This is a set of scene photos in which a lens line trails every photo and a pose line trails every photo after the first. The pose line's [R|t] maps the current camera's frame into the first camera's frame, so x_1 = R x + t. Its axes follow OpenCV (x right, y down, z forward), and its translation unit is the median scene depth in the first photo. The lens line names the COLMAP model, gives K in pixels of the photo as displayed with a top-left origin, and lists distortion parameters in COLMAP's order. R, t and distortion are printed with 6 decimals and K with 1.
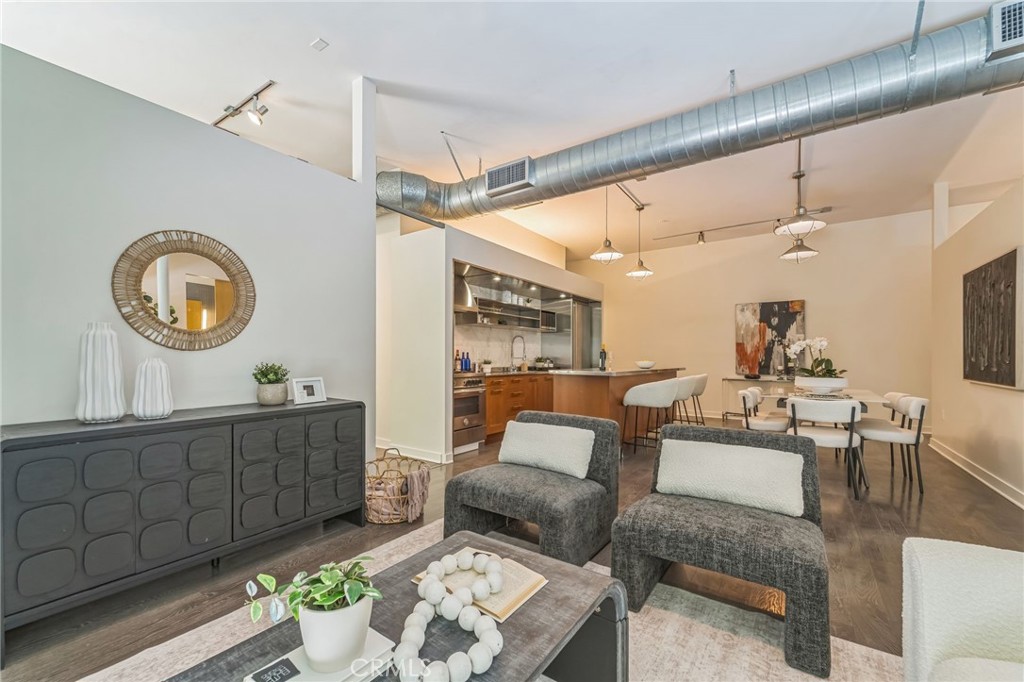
lens RADIAL K [[417.2, 0, 507.0], [0, 417.2, 353.0], [0, 0, 1]] dist [0.001274, -0.000390]
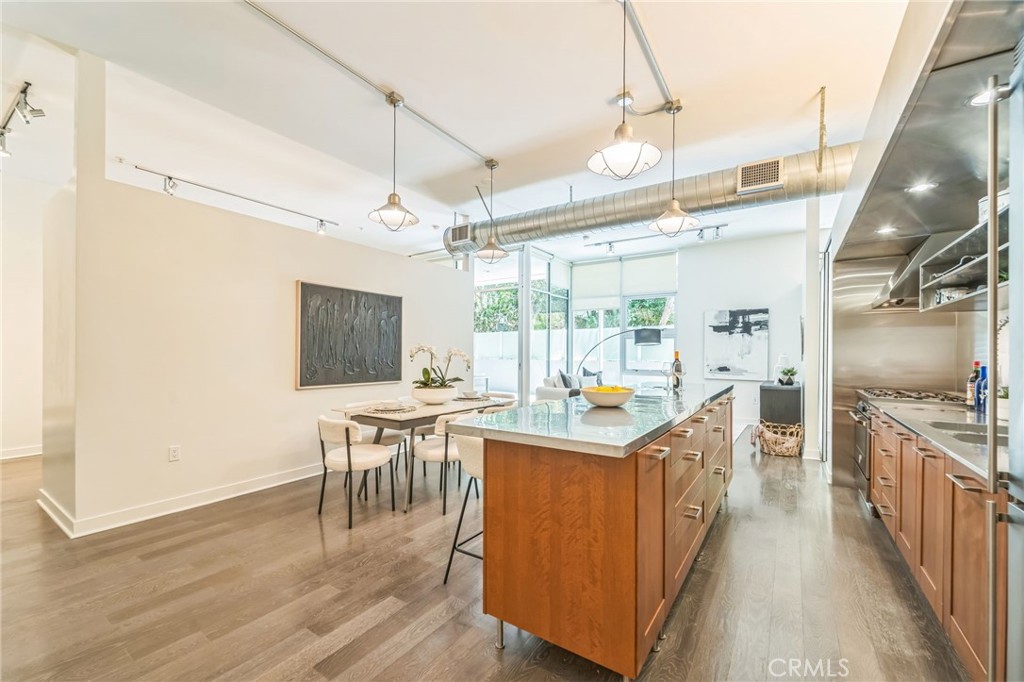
lens RADIAL K [[417.2, 0, 507.0], [0, 417.2, 353.0], [0, 0, 1]] dist [0.001274, -0.000390]
pose [[-0.999822, -0.007887, -0.017113, 0.373081], [-0.007744, 0.999935, -0.008391, -0.007549], [0.017178, -0.008257, -0.999818, 1.197965]]
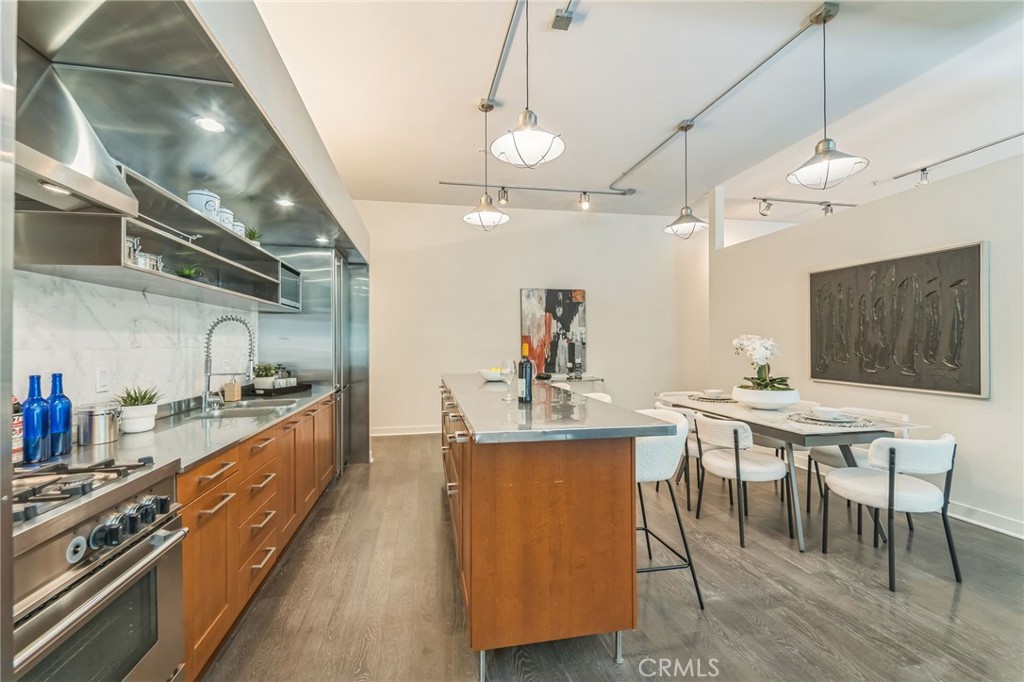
lens RADIAL K [[419.7, 0, 506.1], [0, 419.7, 336.8], [0, 0, 1]] dist [0.000435, -0.001036]
pose [[0.692022, 0.003370, 0.721869, -0.073417], [0.001823, 0.999978, -0.006416, -0.018901], [-0.721874, 0.005756, 0.692000, 0.500996]]
